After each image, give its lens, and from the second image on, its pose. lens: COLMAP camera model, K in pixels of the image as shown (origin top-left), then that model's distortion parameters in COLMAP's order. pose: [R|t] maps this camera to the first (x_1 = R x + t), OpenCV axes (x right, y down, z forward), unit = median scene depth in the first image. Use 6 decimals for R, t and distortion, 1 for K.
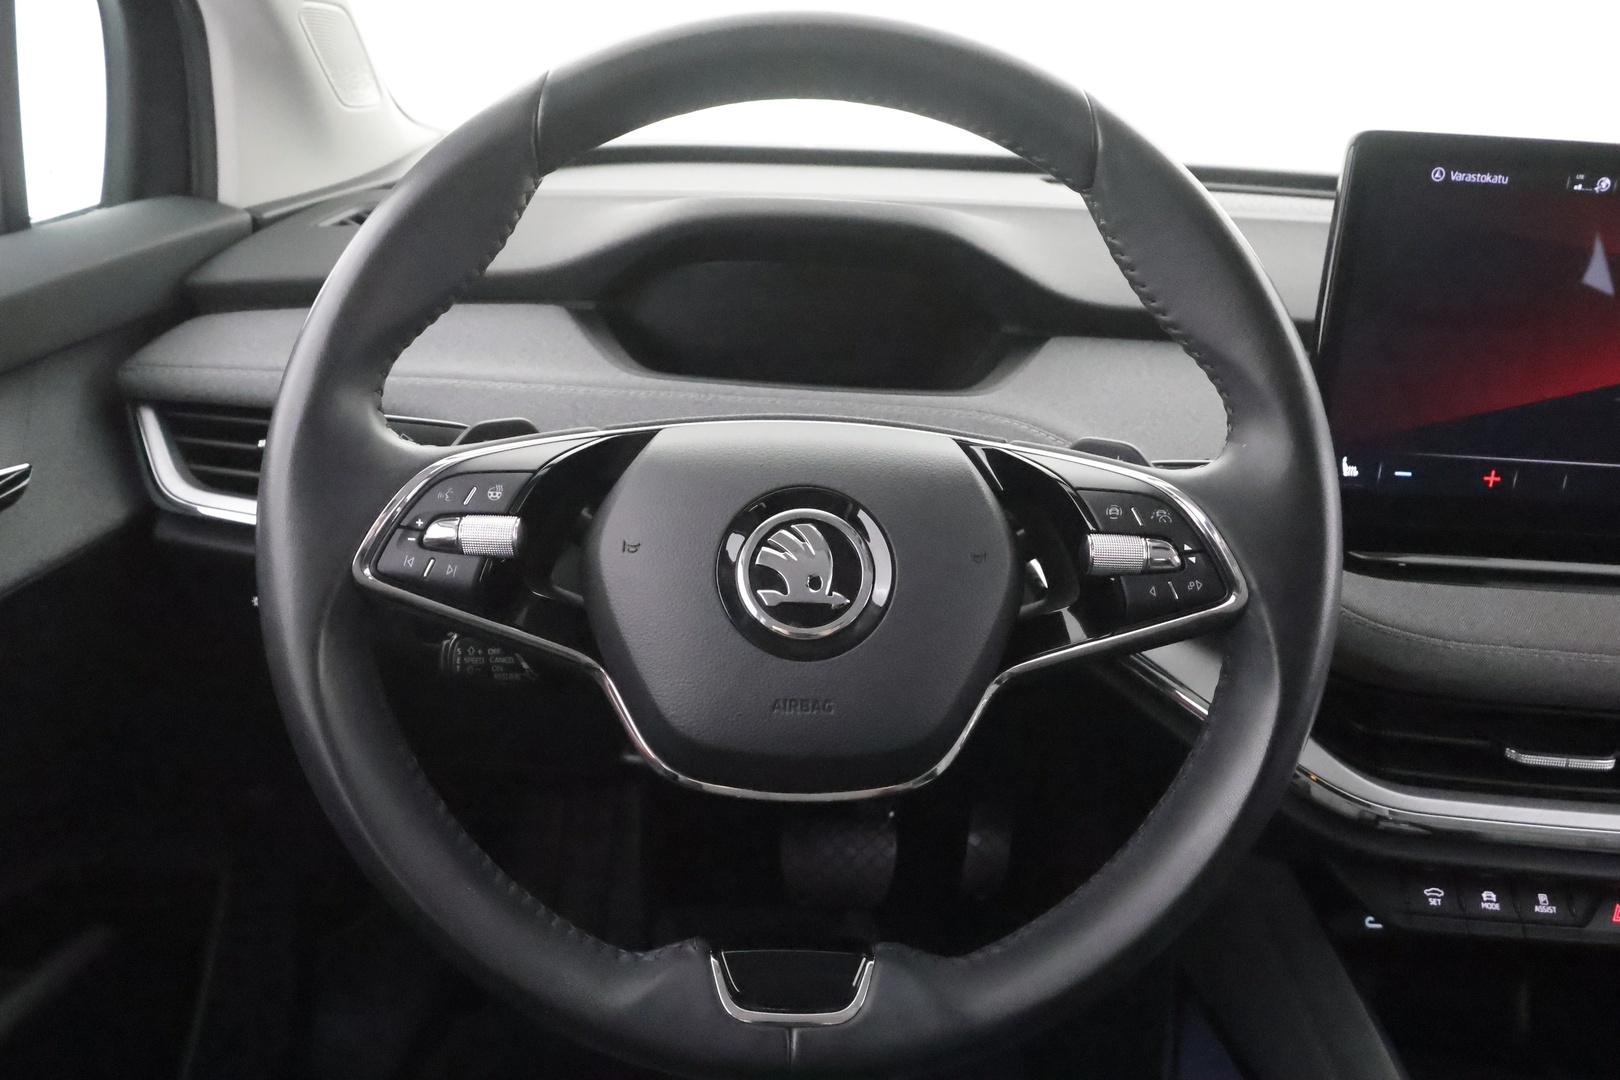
lens RADIAL K [[1215.2, 0, 810.0], [0, 1215.2, 540.0], [0, 0, 1]] dist [0.000199, 0.001977]
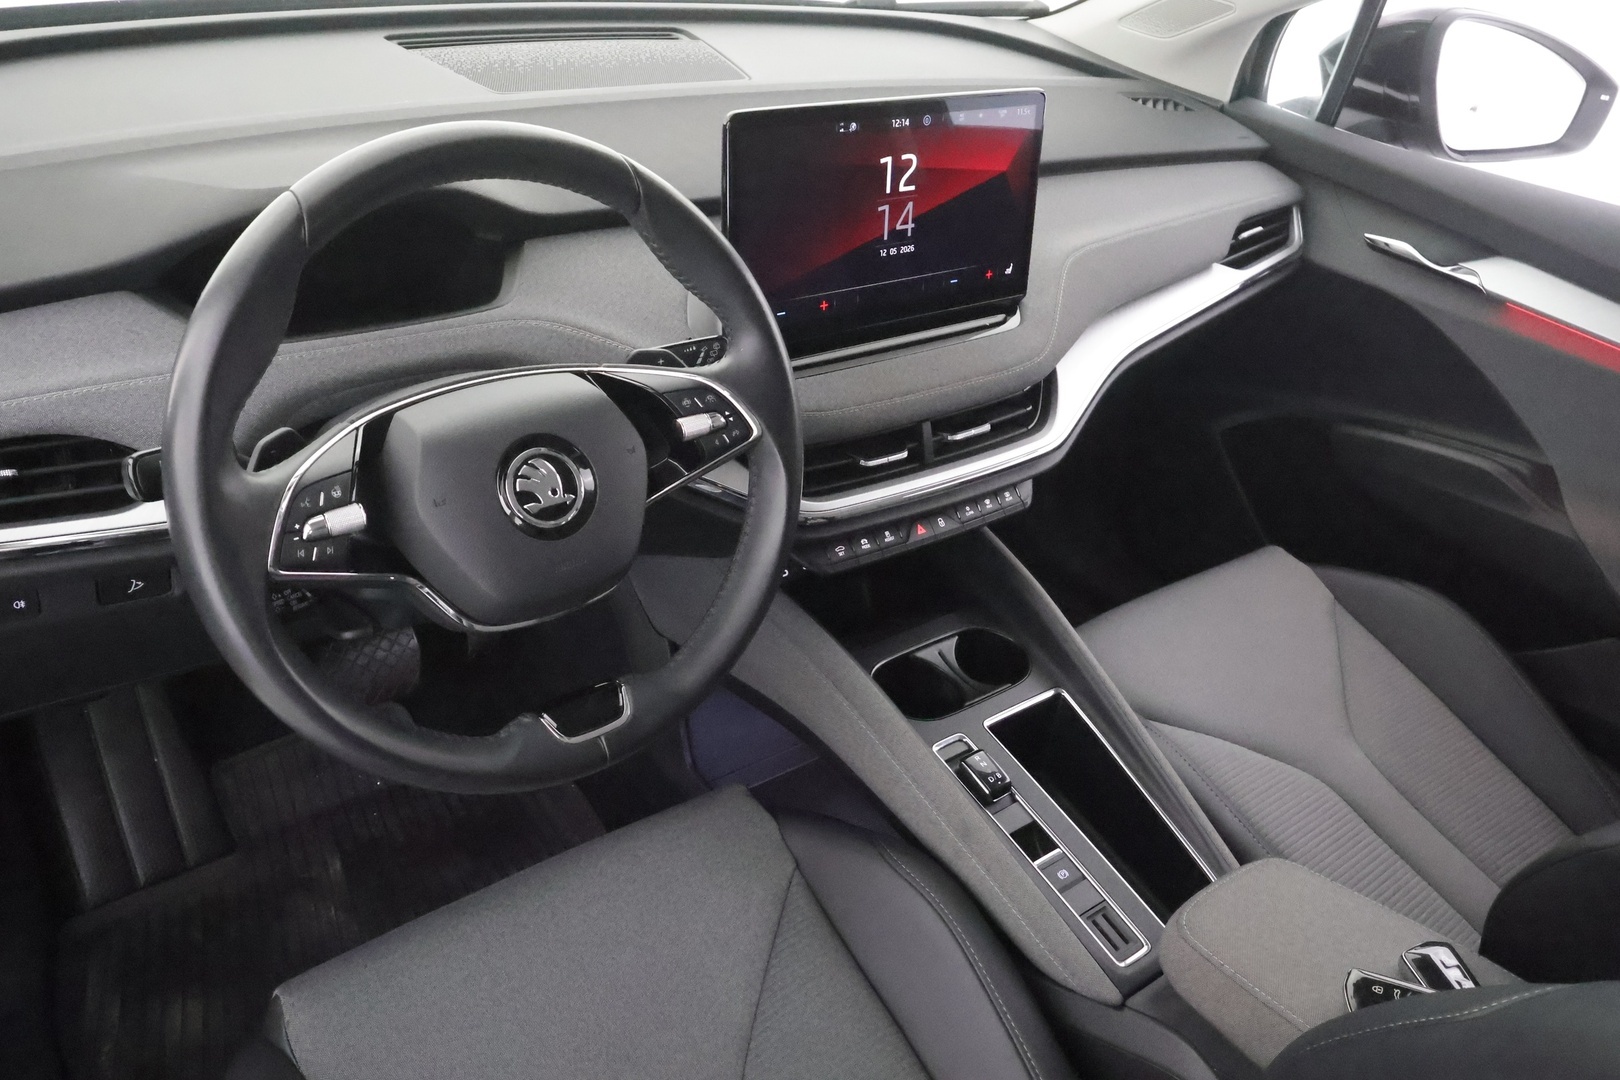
lens RADIAL K [[1316.9, 0, 864.0], [0, 1316.9, 550.2], [0, 0, 1]] dist [0.006254, 0.003944]
pose [[0.777520, -0.302855, 0.551127, -0.643495], [0.158711, 0.942527, 0.294030, -0.331987], [-0.608501, -0.141144, 0.780900, -0.645239]]
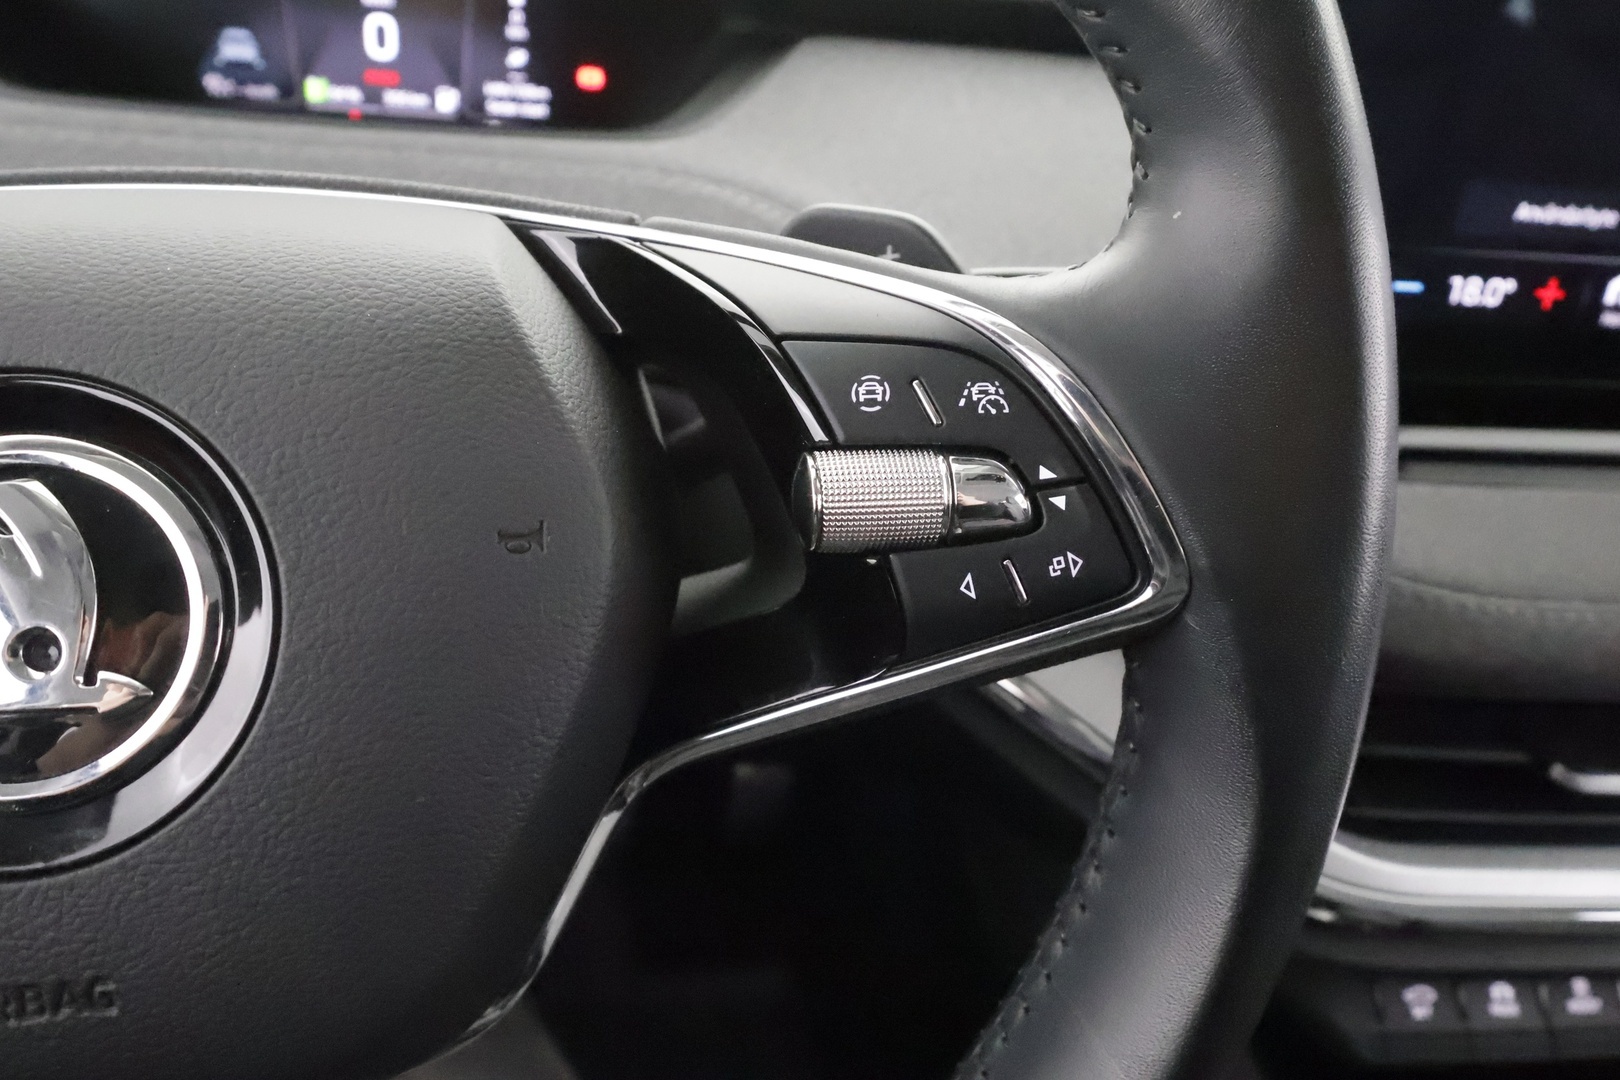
lens RADIAL K [[1437.9, 0, 809.1], [0, 1437.9, 666.8], [0, 0, 1]] dist [-0.007436, -0.004621]
pose [[0.981897, -0.074353, 0.174210, 0.137777], [0.036577, 0.976852, 0.210765, -0.034698], [-0.185848, -0.200577, 0.961888, 0.517788]]
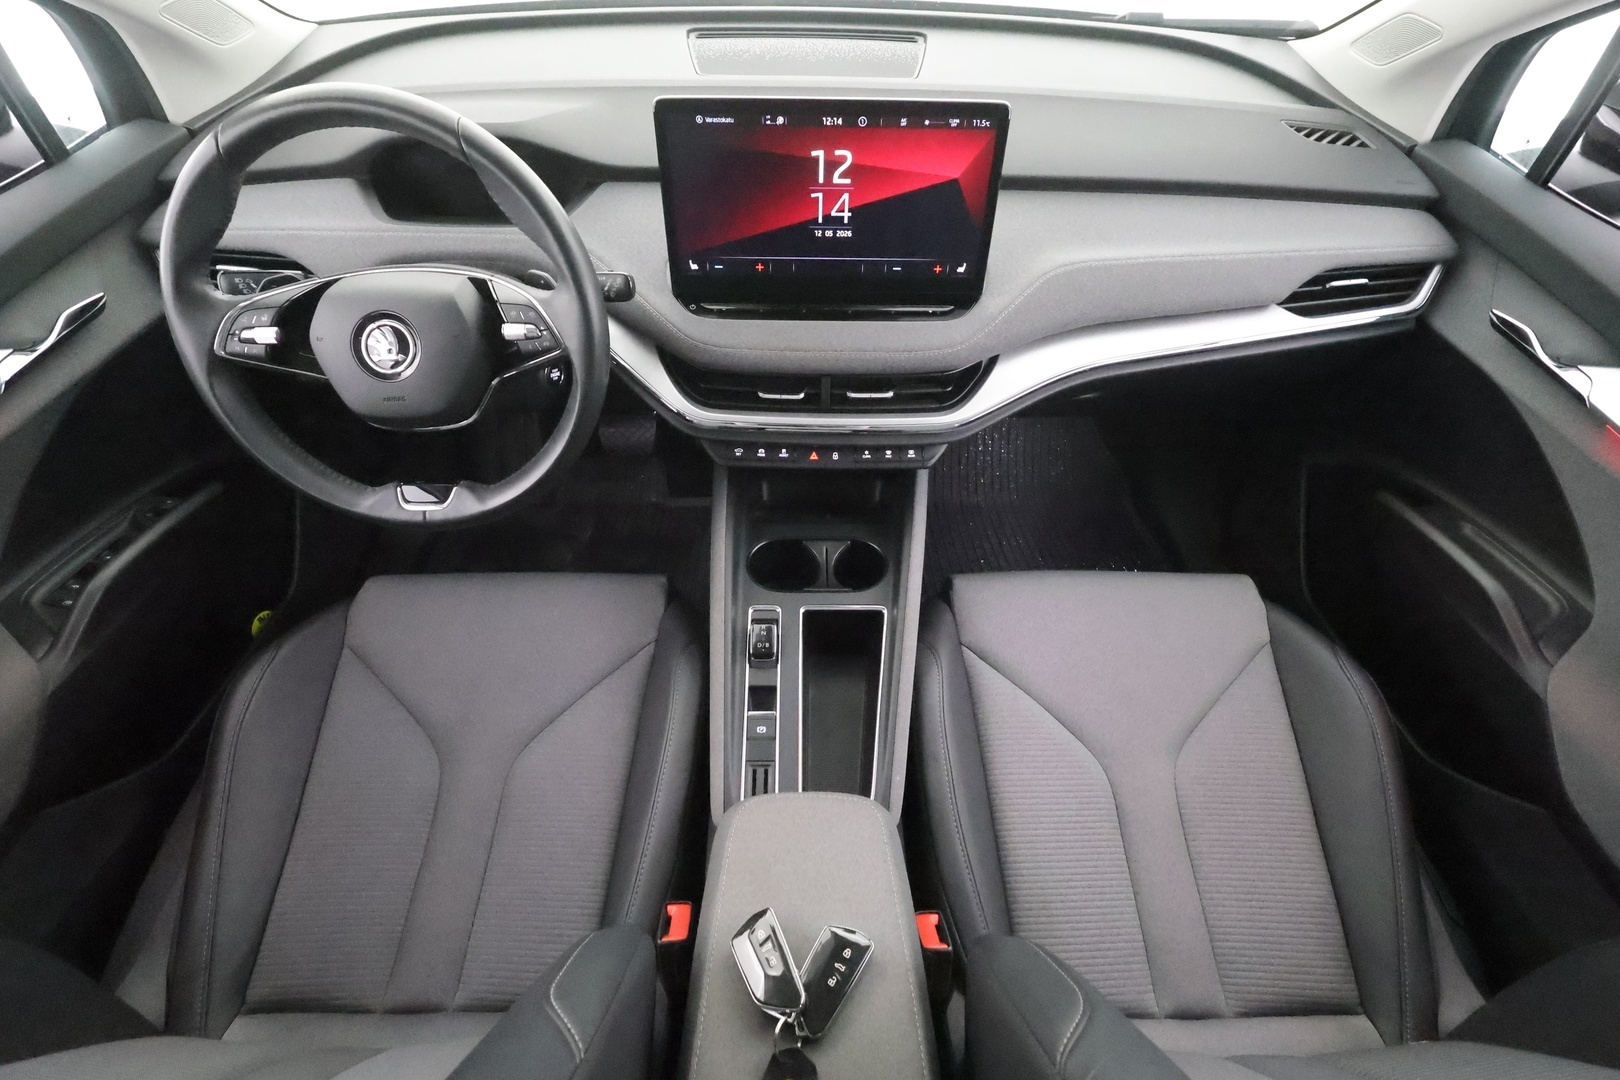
lens RADIAL K [[775.3, 0, 812.8], [0, 775.3, 560.1], [0, 0, 1]] dist [0.000294, -0.000083]
pose [[0.999051, -0.031351, -0.030229, 0.878181], [0.041343, 0.900931, 0.431988, -0.224847], [0.013691, -0.432828, 0.901372, -0.629119]]
